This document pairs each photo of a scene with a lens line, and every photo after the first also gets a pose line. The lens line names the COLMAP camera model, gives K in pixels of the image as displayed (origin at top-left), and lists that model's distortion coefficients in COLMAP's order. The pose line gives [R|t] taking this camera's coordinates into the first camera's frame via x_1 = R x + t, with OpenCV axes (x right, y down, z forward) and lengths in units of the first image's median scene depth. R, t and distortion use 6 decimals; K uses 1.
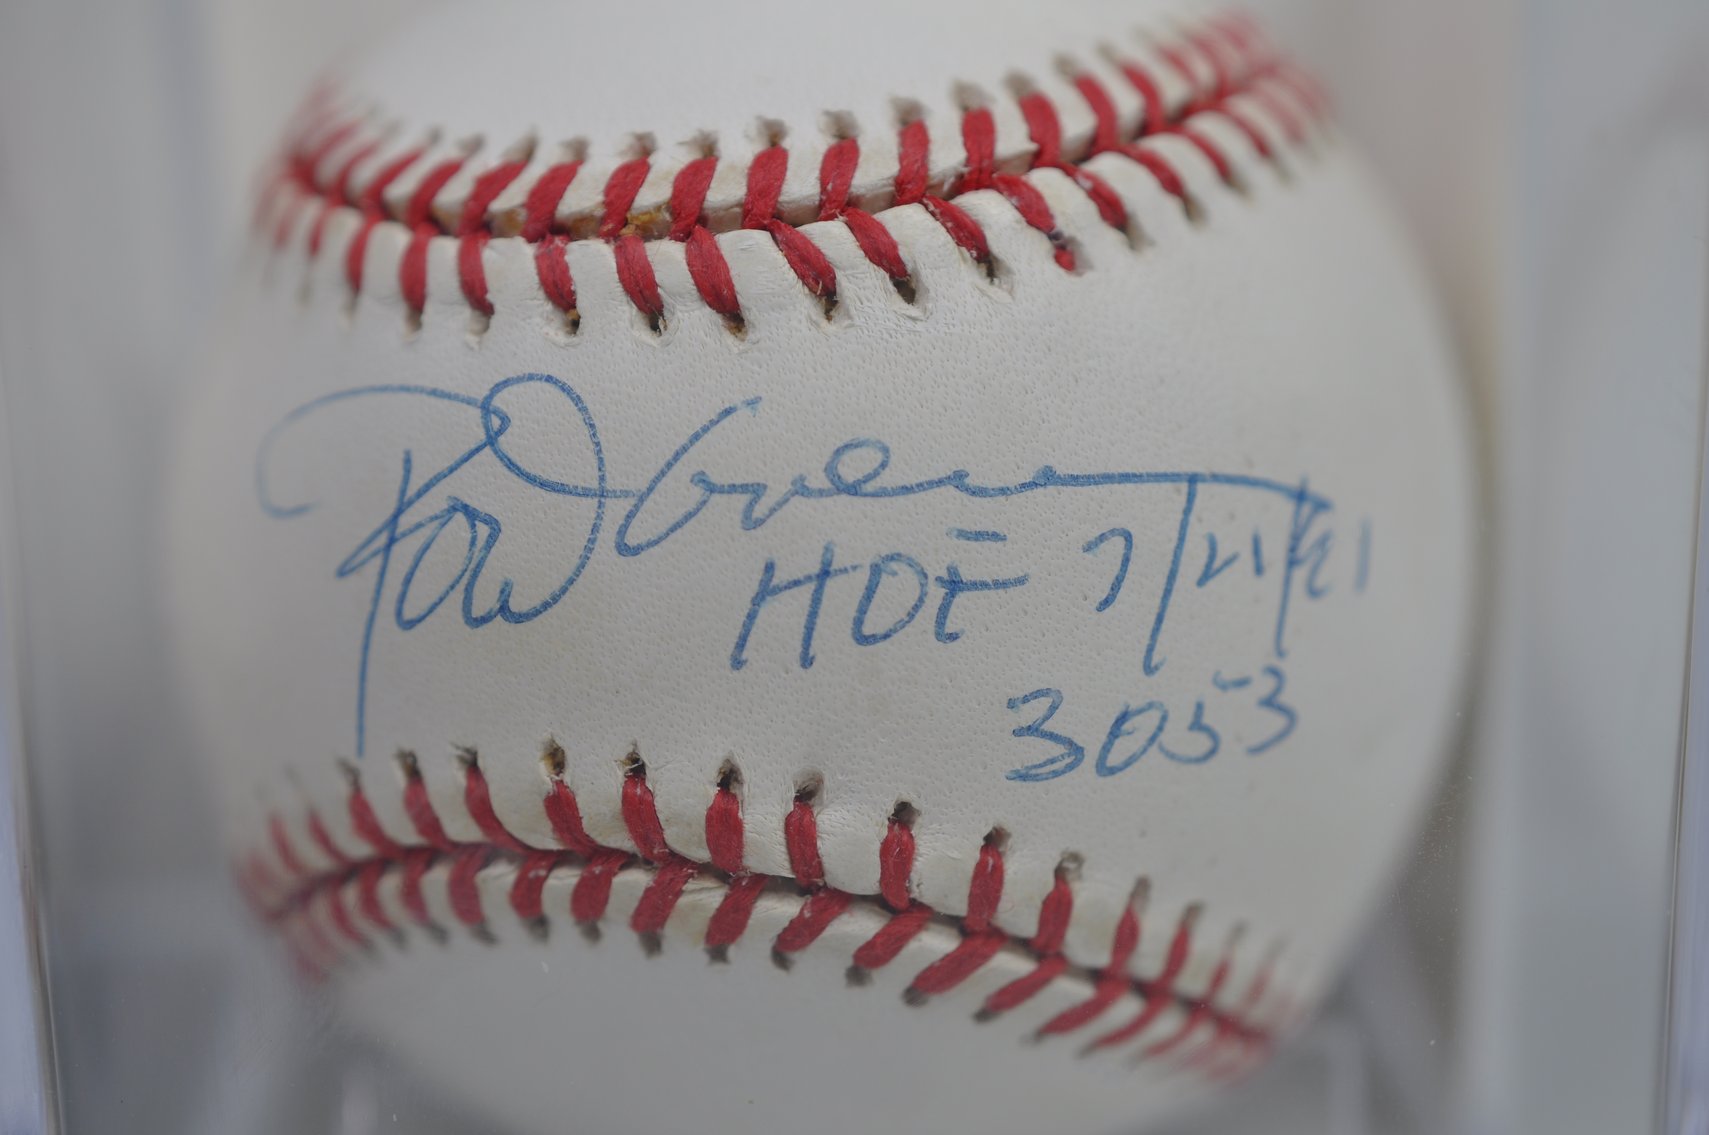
lens RADIAL K [[2992.0, 0, 854.5], [0, 2992.0, 567.5], [0, 0, 1]] dist [0.257744, 0.105435]
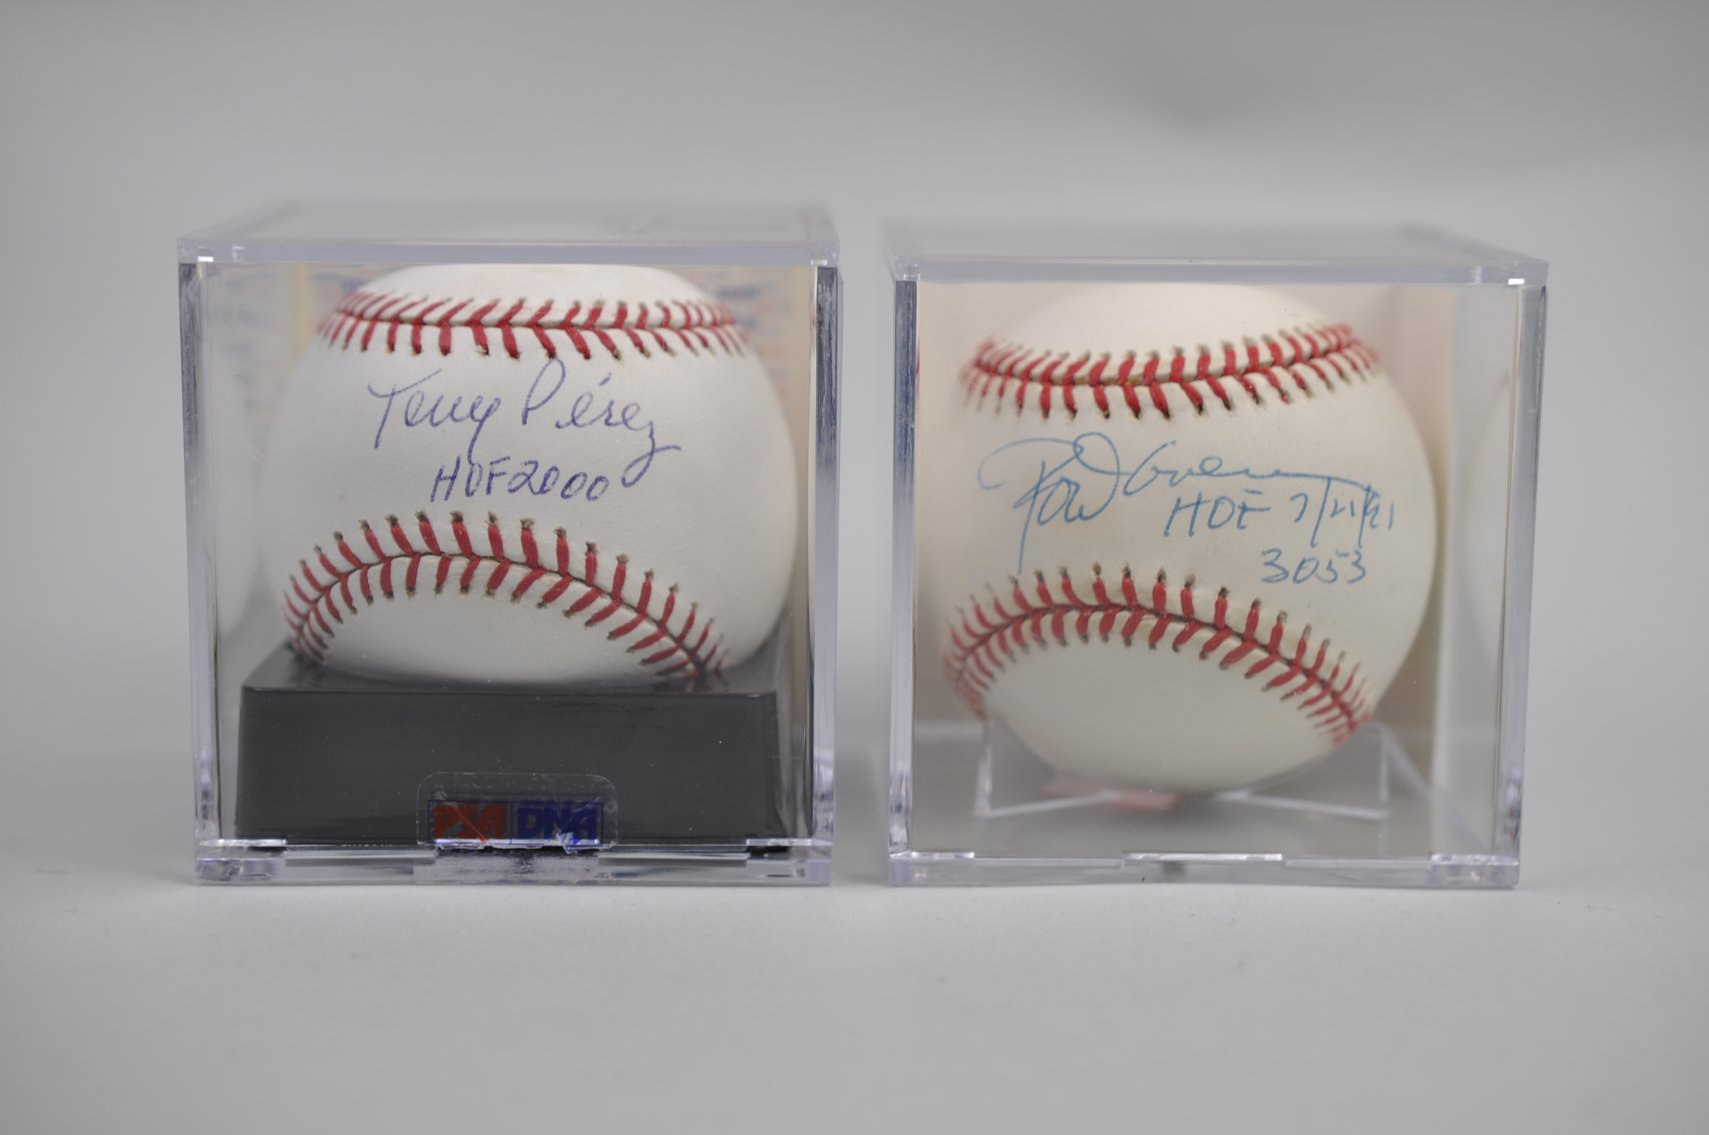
lens RADIAL K [[2963.9, 0, 854.1], [0, 2963.9, 707.6], [0, 0, 1]] dist [0.030860, -3.051565]
pose [[0.999035, 0.030258, -0.031833, -0.228966], [-0.033049, 0.995290, -0.091135, 0.439079], [0.028925, 0.092099, 0.995330, -1.684102]]
